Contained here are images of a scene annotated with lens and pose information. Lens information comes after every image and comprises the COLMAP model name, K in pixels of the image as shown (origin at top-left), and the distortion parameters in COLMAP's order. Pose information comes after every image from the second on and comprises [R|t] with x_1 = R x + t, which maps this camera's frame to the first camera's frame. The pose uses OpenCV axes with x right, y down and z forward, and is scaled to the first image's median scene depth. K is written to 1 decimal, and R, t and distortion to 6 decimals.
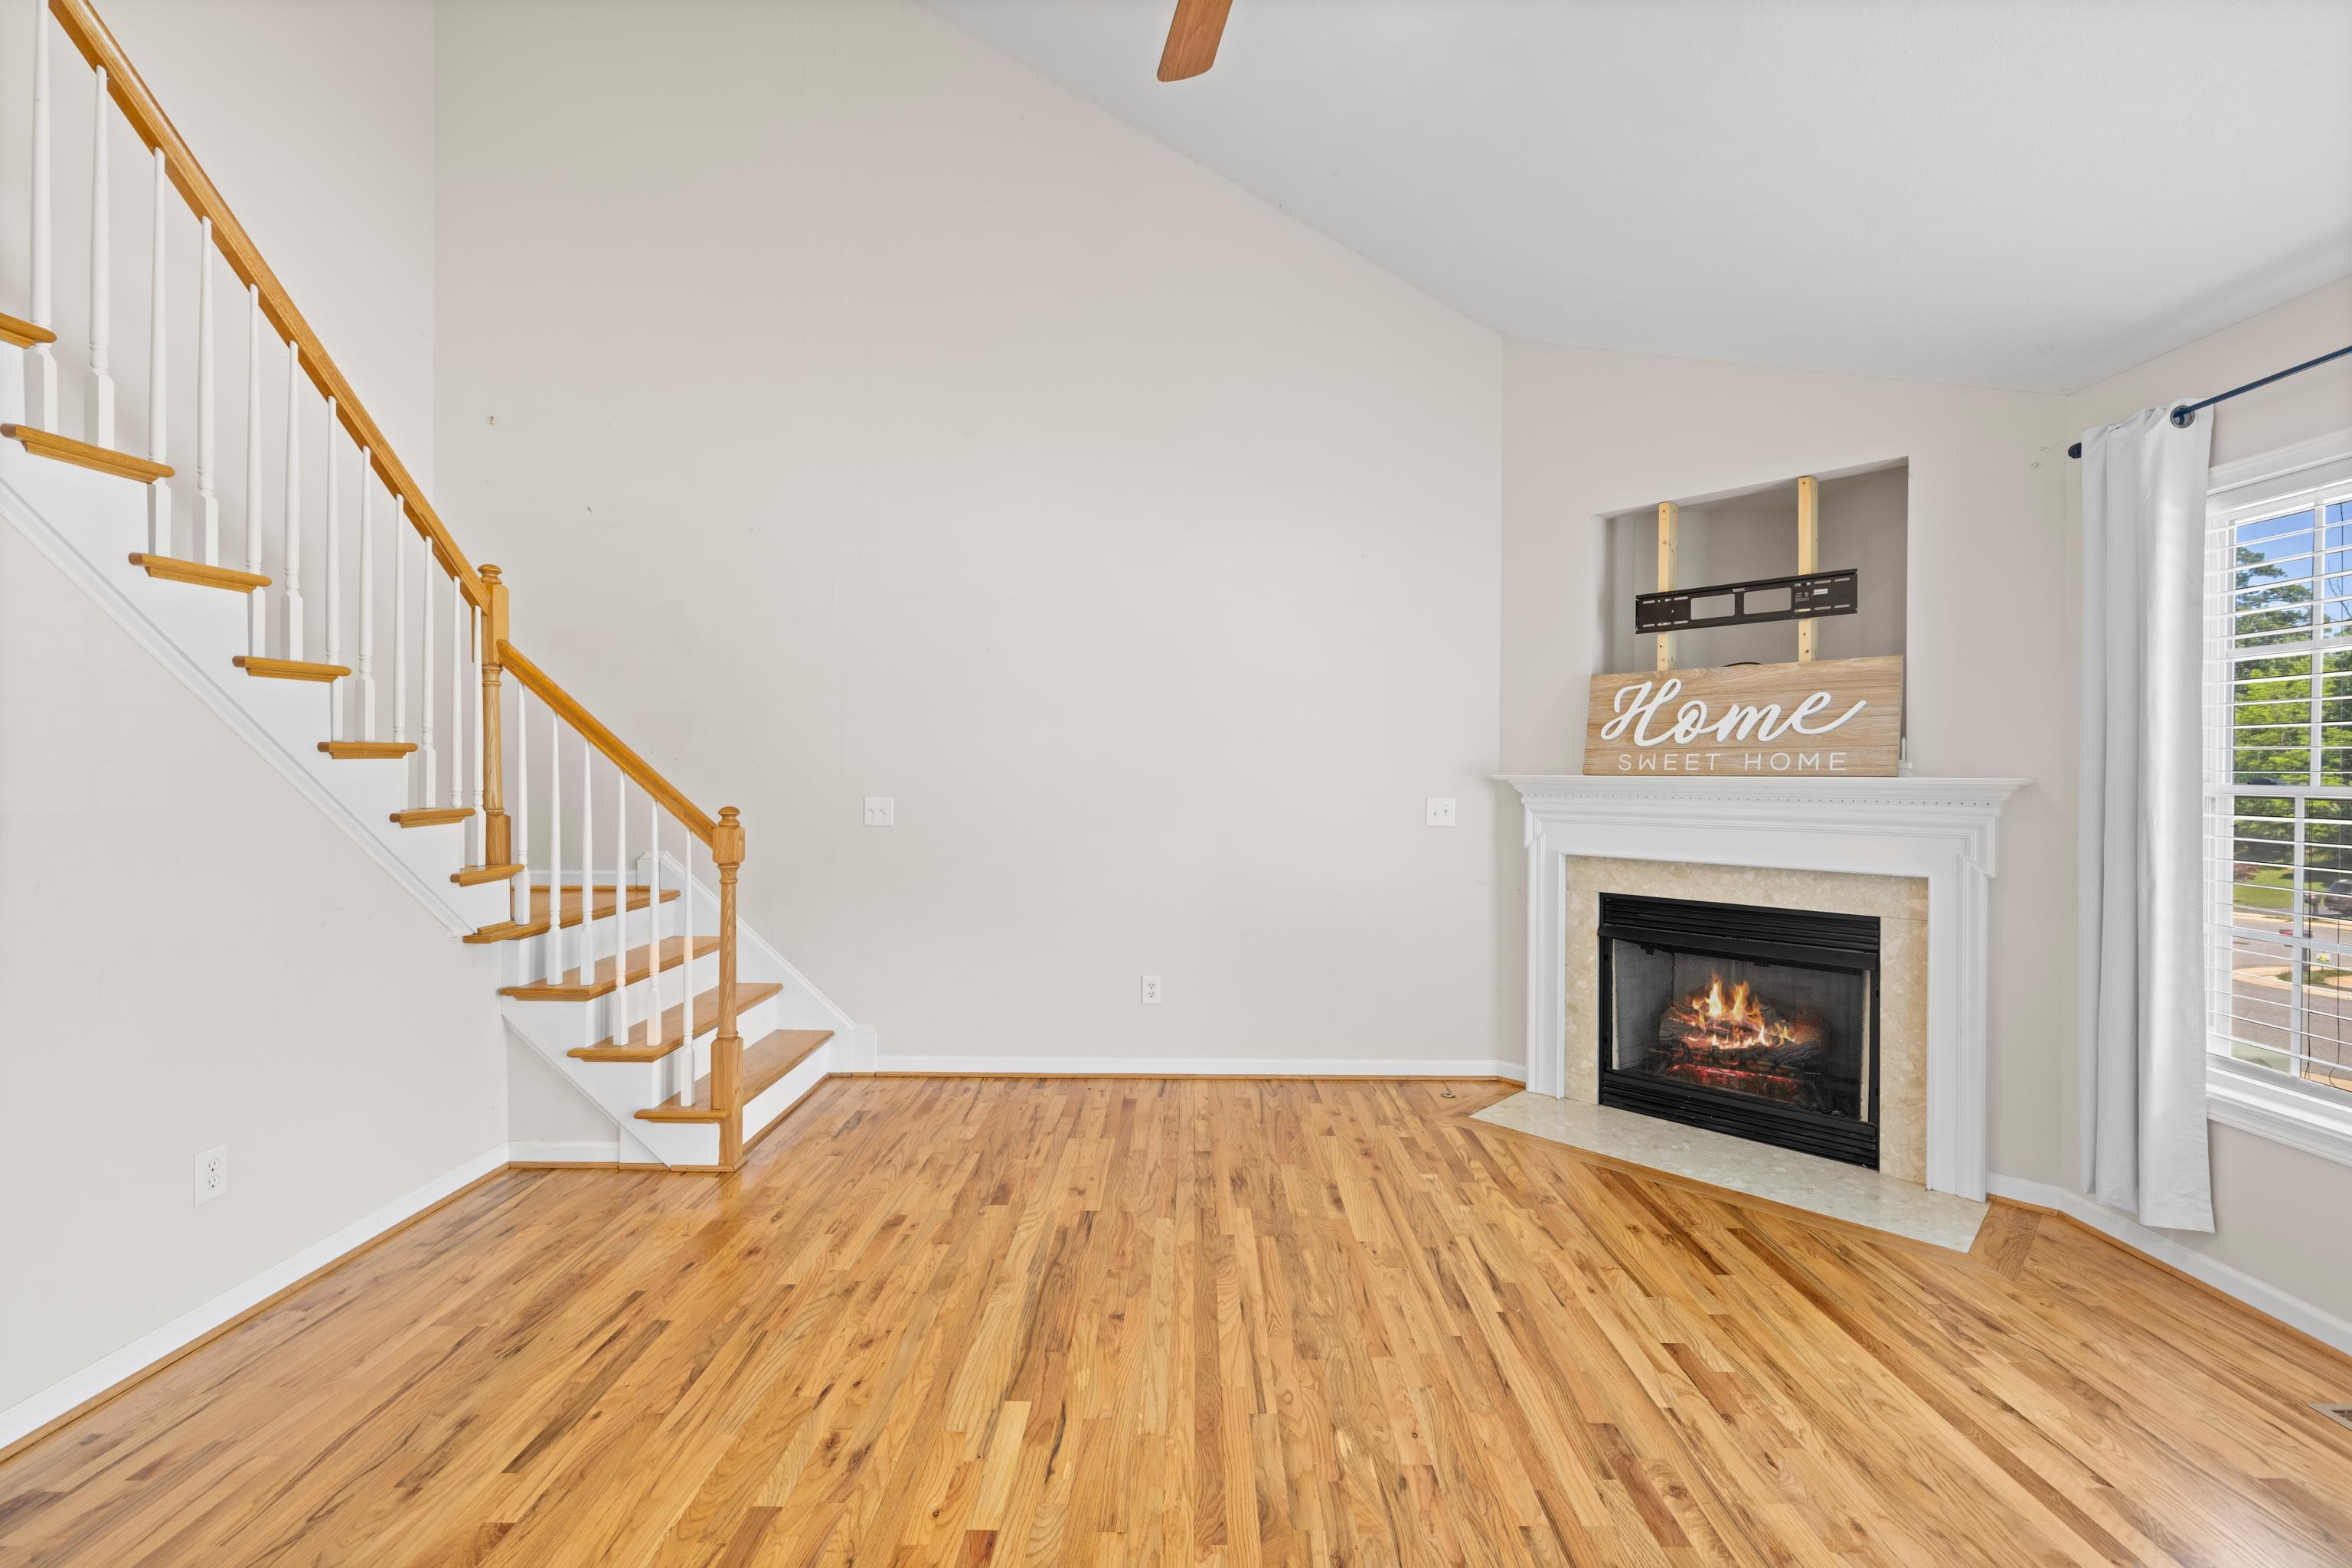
lens RADIAL K [[1000.5, 0, 1178.4], [0, 1000.5, 775.1], [0, 0, 1]] dist [0.000592, 0.000154]
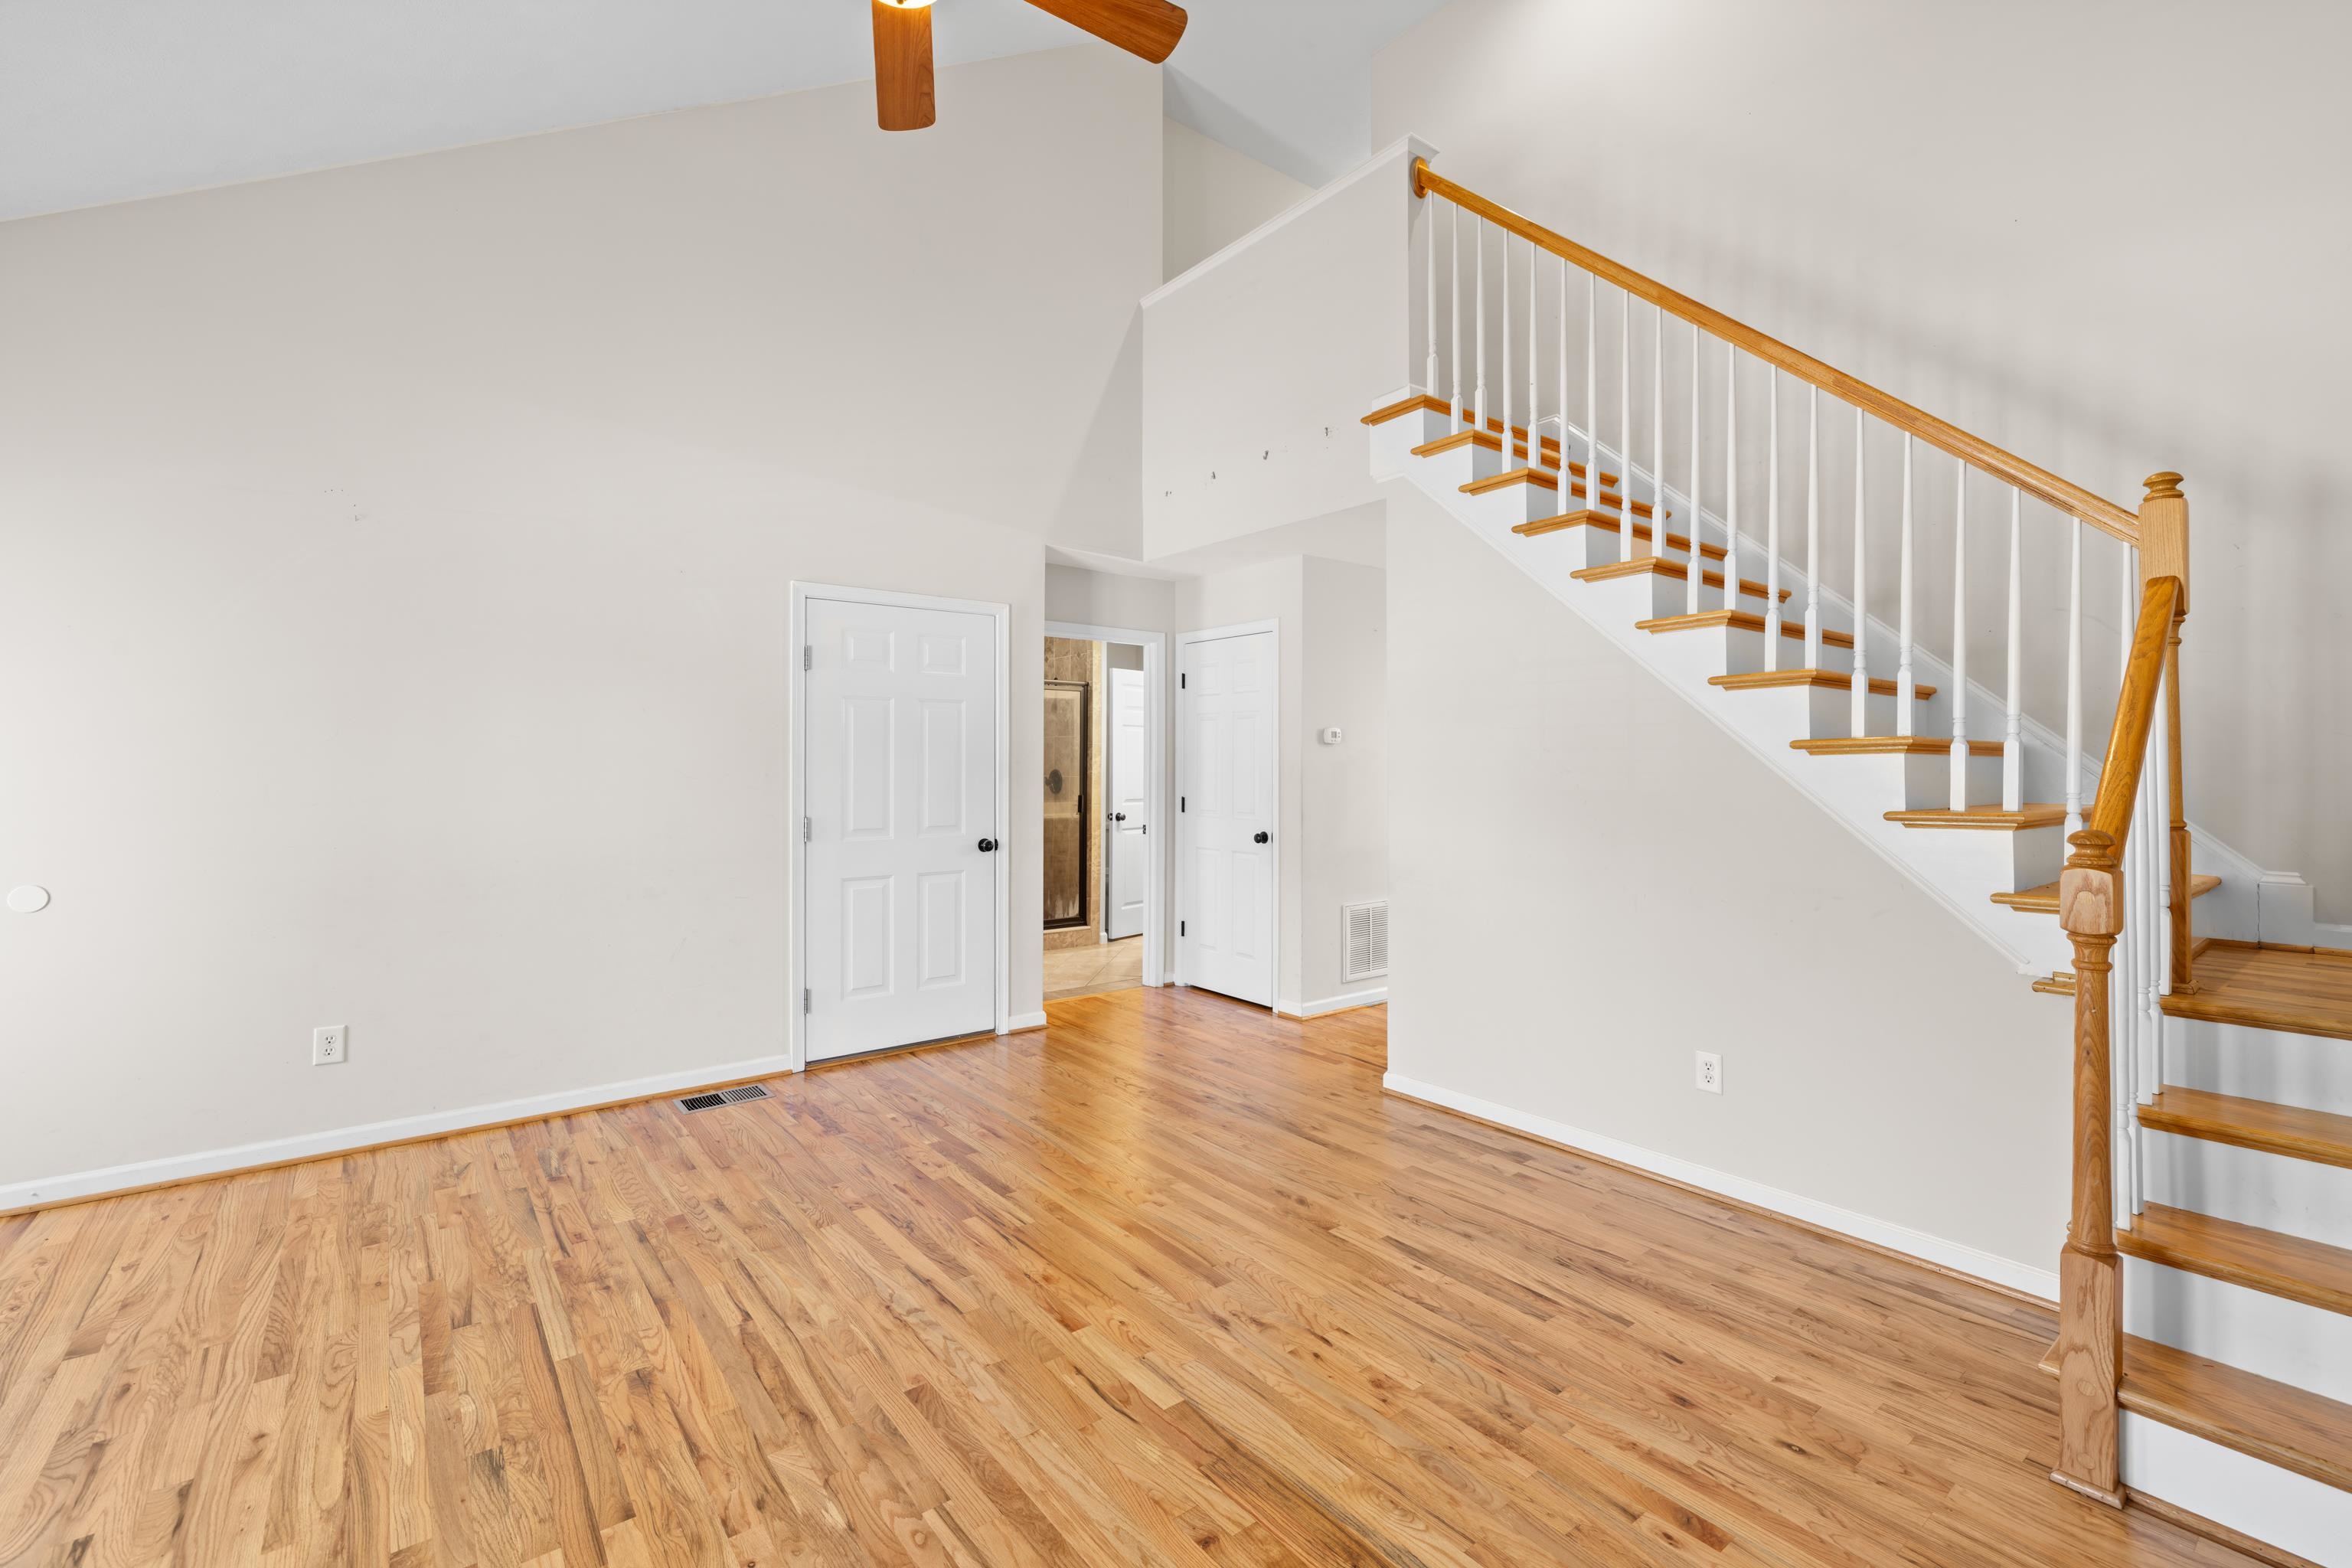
lens RADIAL K [[1011.9, 0, 1172.4], [0, 1011.9, 766.6], [0, 0, 1]] dist [-0.000311, 0.000208]
pose [[-0.781462, -0.005287, -0.623931, 0.289456], [-0.007181, 0.999974, 0.000521, 0.000090], [0.623912, 0.004888, -0.781479, 1.104440]]
